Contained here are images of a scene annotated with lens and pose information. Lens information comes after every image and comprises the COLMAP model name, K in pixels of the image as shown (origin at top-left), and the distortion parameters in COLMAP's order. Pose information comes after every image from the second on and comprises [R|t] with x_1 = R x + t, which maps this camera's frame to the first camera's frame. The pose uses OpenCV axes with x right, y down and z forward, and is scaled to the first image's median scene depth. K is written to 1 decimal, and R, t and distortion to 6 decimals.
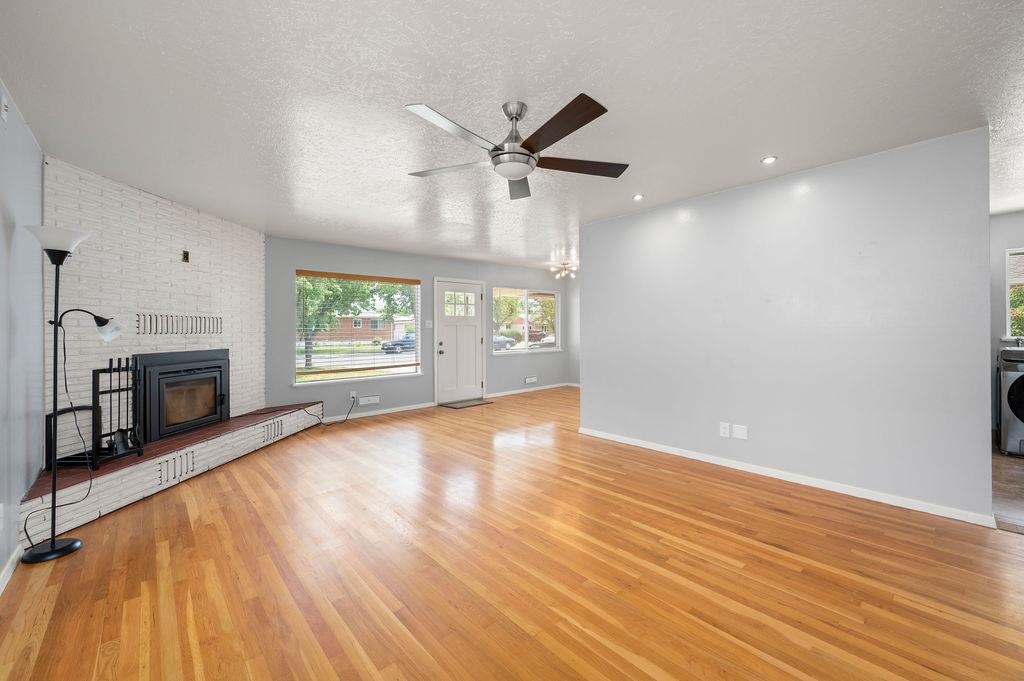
lens RADIAL K [[410.0, 0, 517.1], [0, 410.0, 331.7], [0, 0, 1]] dist [0.000693, -0.000149]
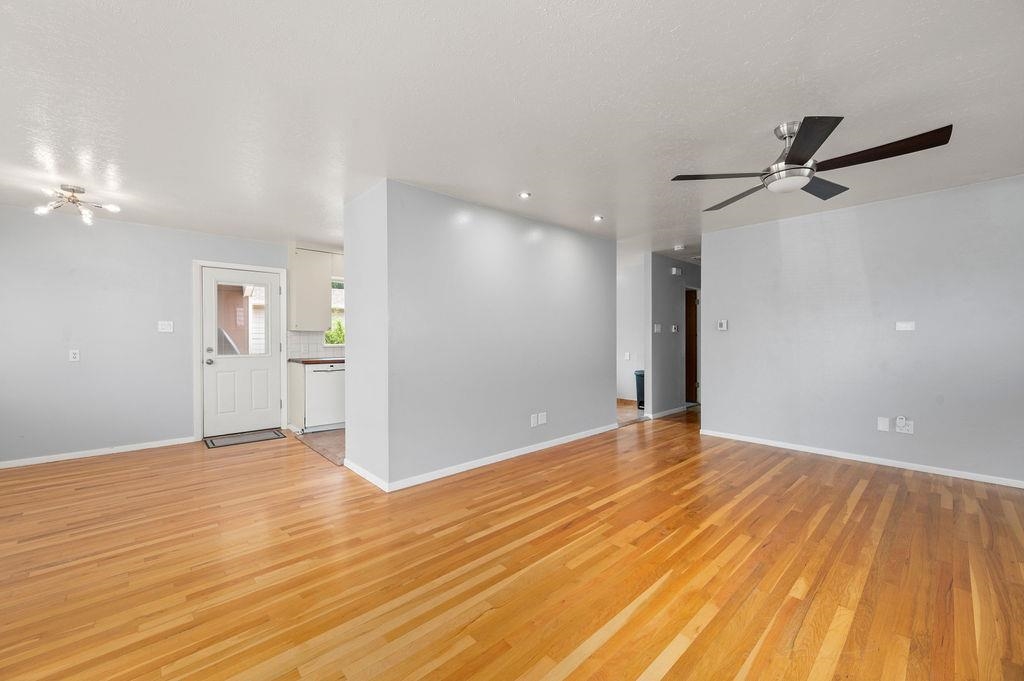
lens RADIAL K [[410.0, 0, 514.1], [0, 410.0, 340.0], [0, 0, 1]] dist [0.000693, -0.000149]
pose [[-0.010760, -0.000912, 0.999942, -0.674864], [0.007929, 0.999968, 0.000997, 0.008973], [-0.999911, 0.007939, -0.010752, 1.089240]]
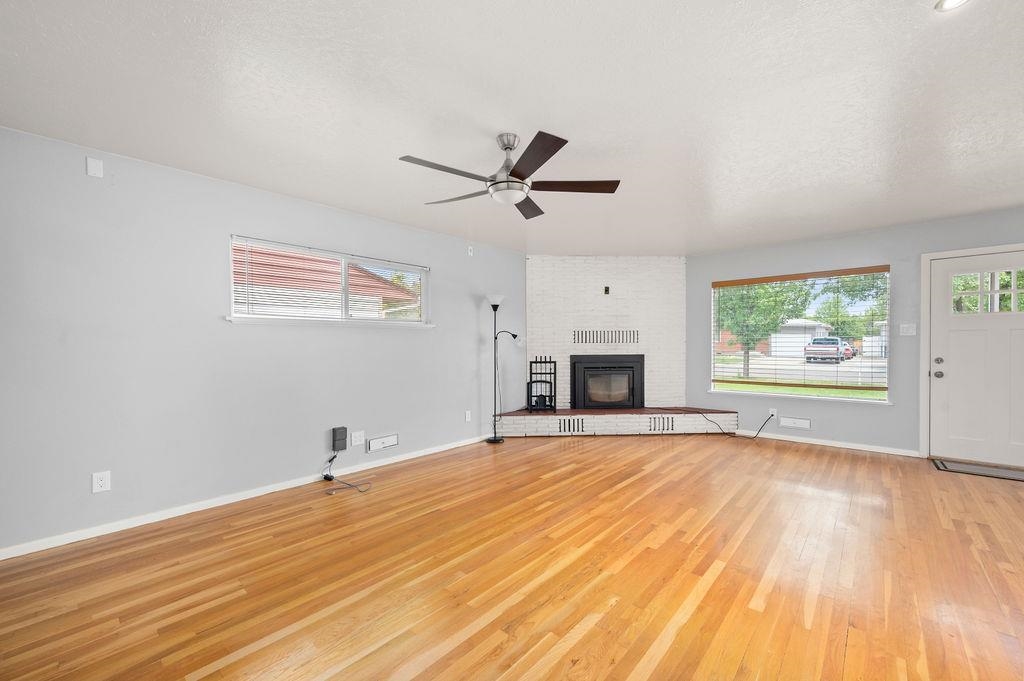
lens RADIAL K [[410.0, 0, 508.8], [0, 410.0, 344.7], [0, 0, 1]] dist [0.000693, -0.000149]
pose [[0.090865, 0.009762, -0.995815, 0.692133], [0.001994, 0.999948, 0.009985, -0.003632], [0.995861, -0.002893, 0.090840, 0.563961]]
